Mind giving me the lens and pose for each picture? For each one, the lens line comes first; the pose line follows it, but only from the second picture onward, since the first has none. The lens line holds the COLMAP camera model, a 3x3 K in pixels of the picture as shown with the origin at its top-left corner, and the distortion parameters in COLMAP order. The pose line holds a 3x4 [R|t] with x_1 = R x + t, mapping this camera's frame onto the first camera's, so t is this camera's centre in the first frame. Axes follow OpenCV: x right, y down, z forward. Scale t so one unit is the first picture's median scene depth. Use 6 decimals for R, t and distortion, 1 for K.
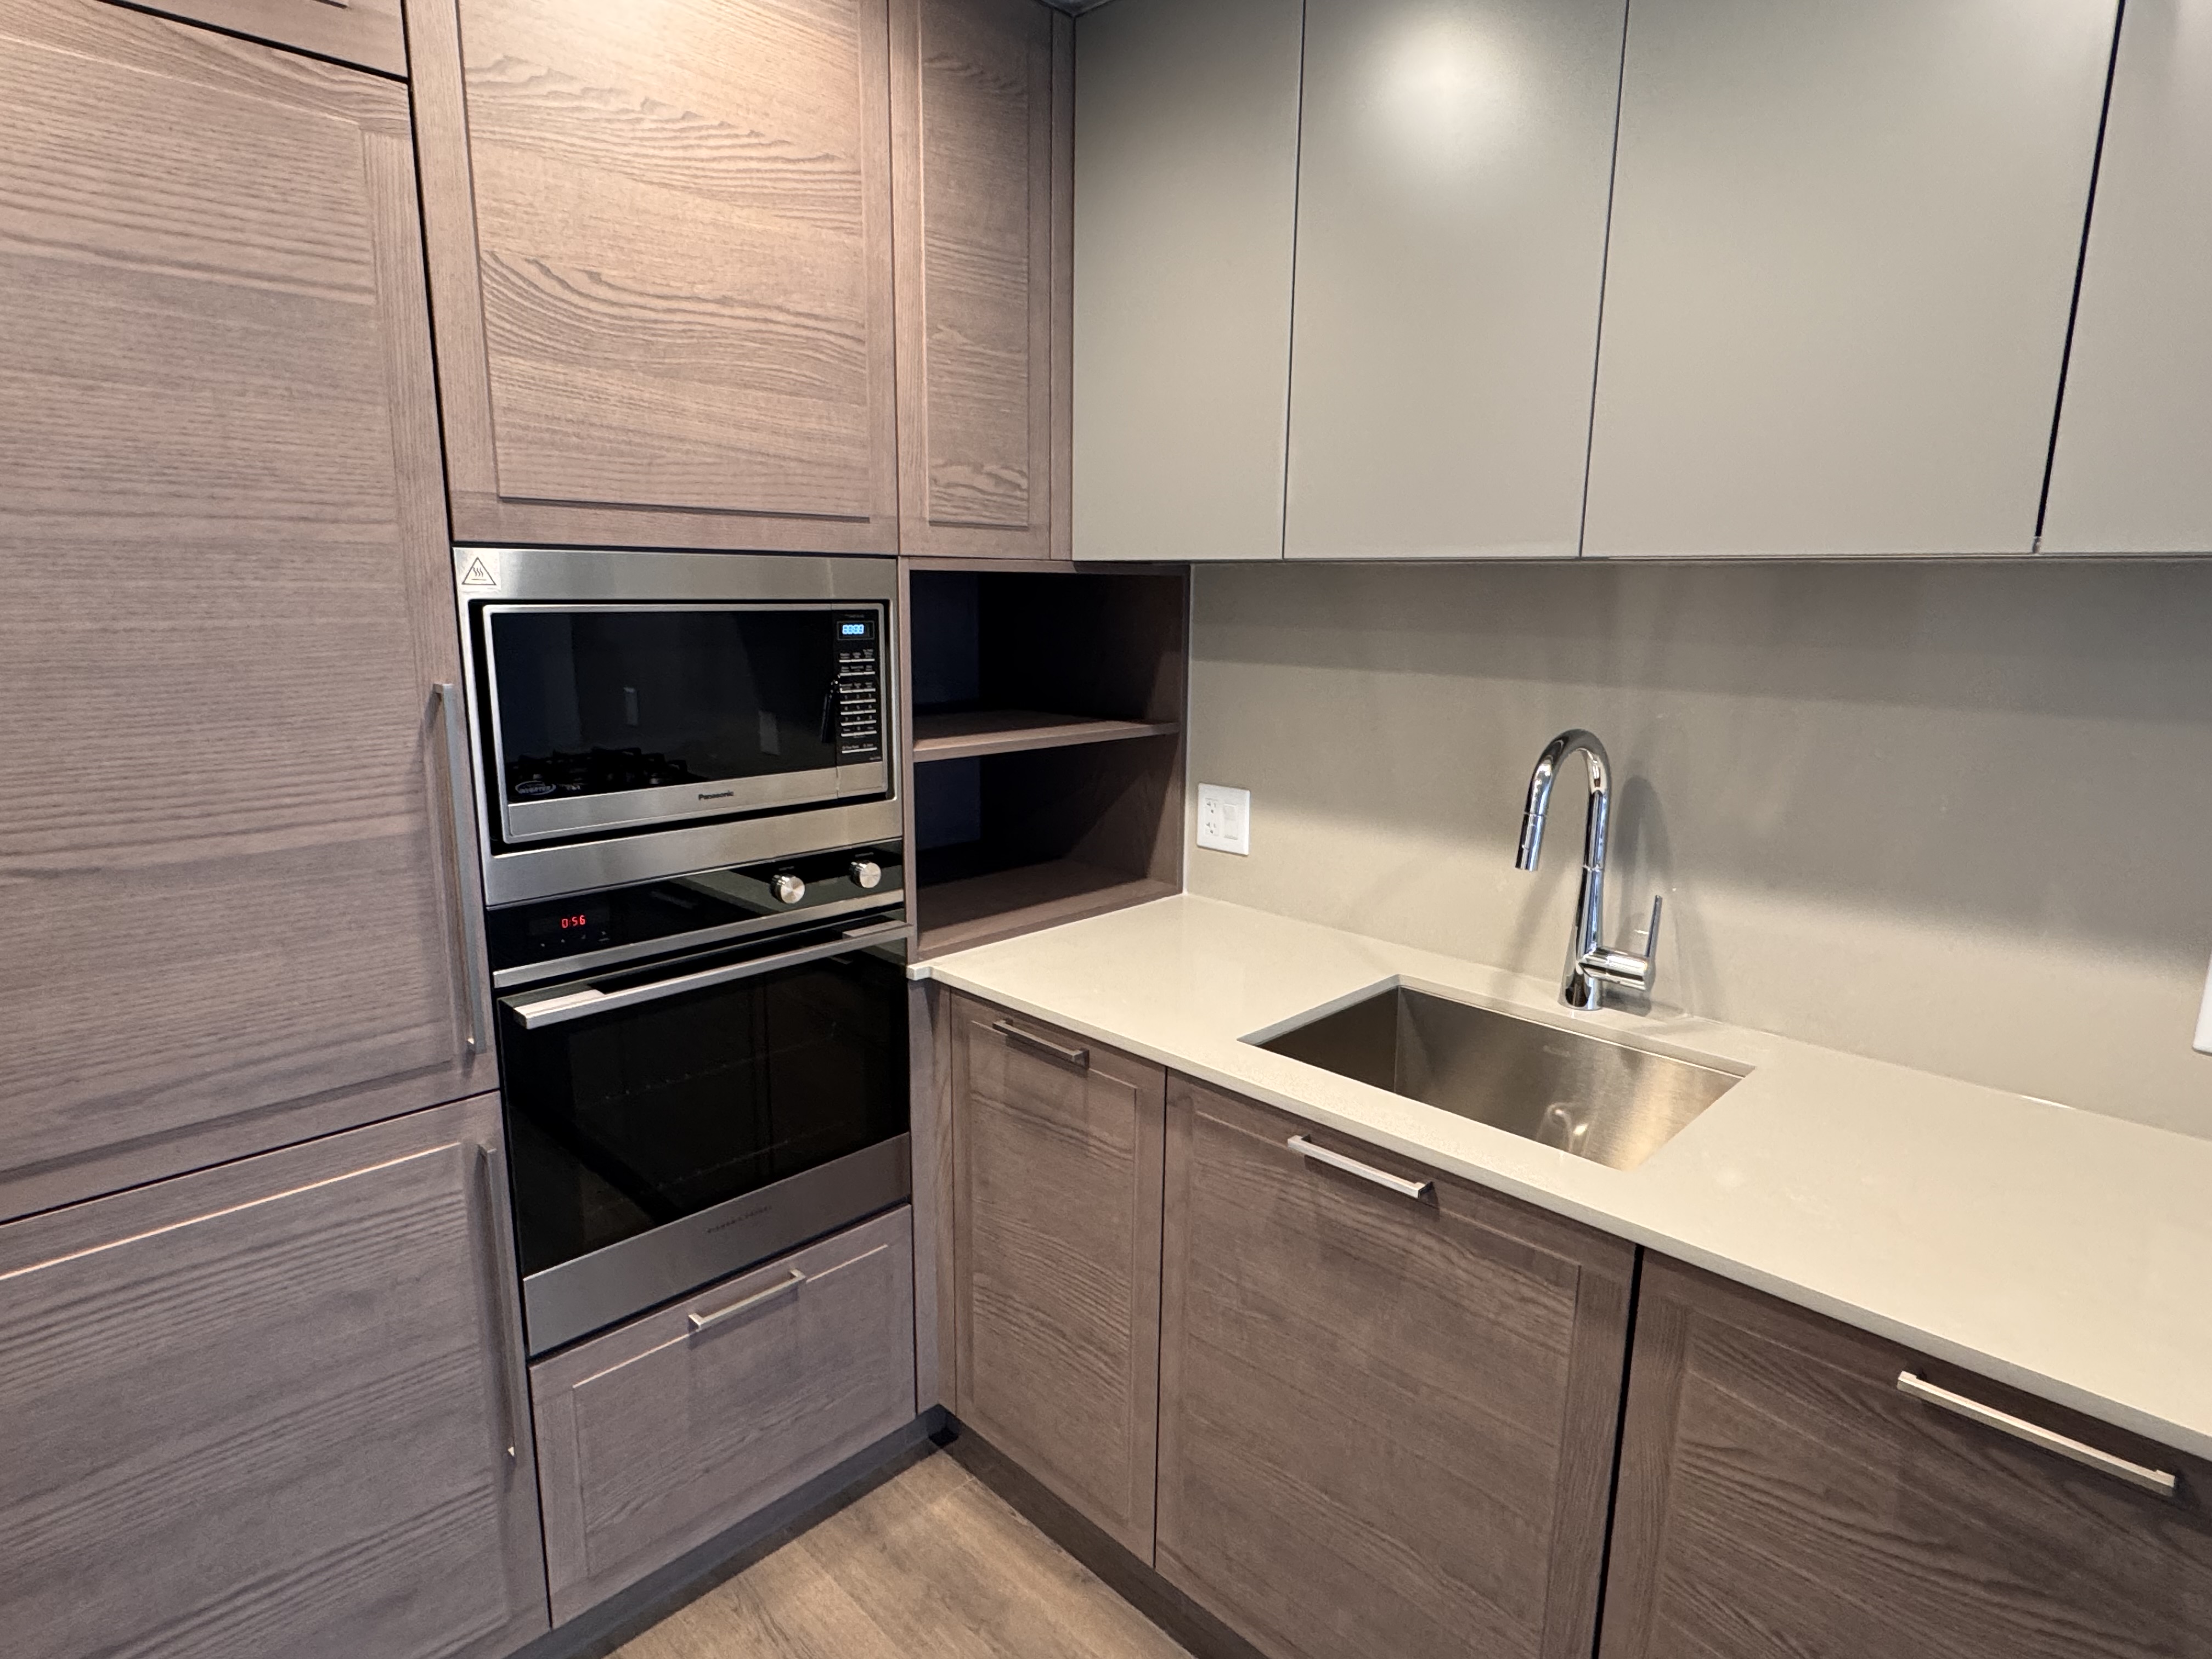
lens RADIAL K [[1217.2, 0, 1096.5], [0, 1217.2, 826.5], [0, 0, 1]] dist [-0.004123, -0.000033]
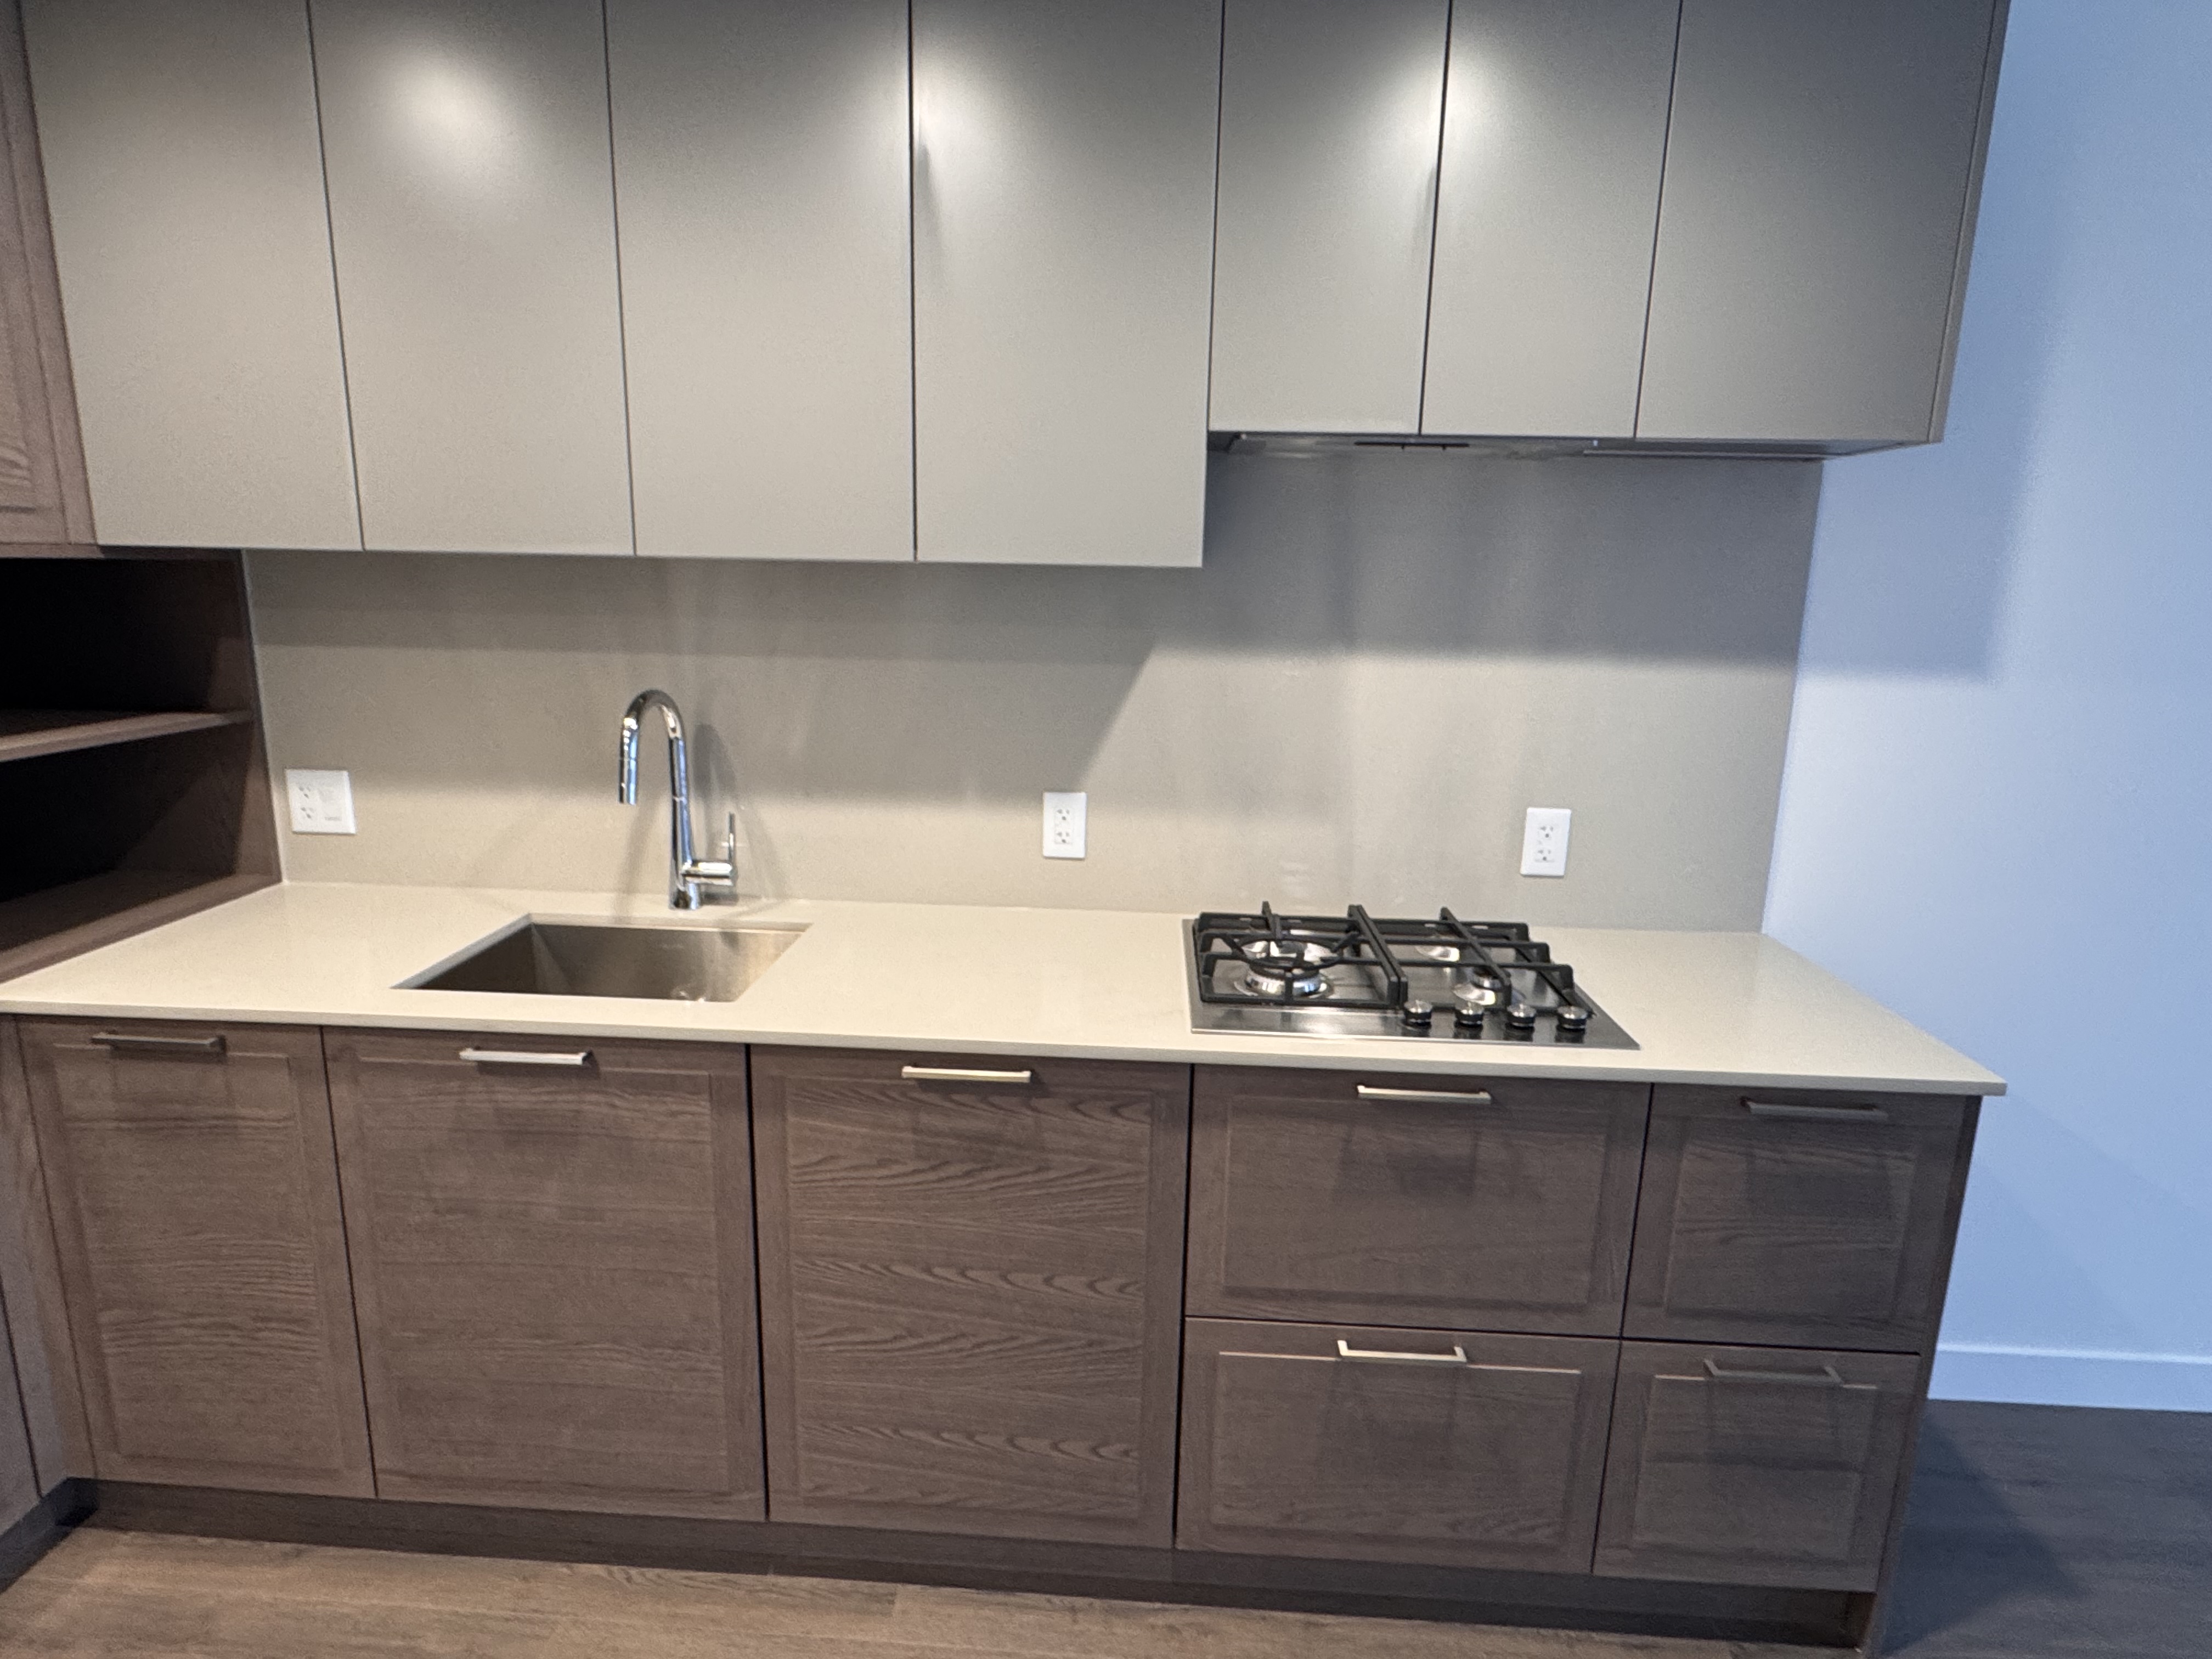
lens RADIAL K [[1217.2, 0, 1096.1], [0, 1217.2, 831.0], [0, 0, 1]] dist [-0.004123, -0.000033]
pose [[0.748038, -0.136788, 0.649406, -0.095889], [0.117166, 0.990378, 0.073648, 0.025213], [-0.653231, 0.020996, 0.756867, -0.243016]]
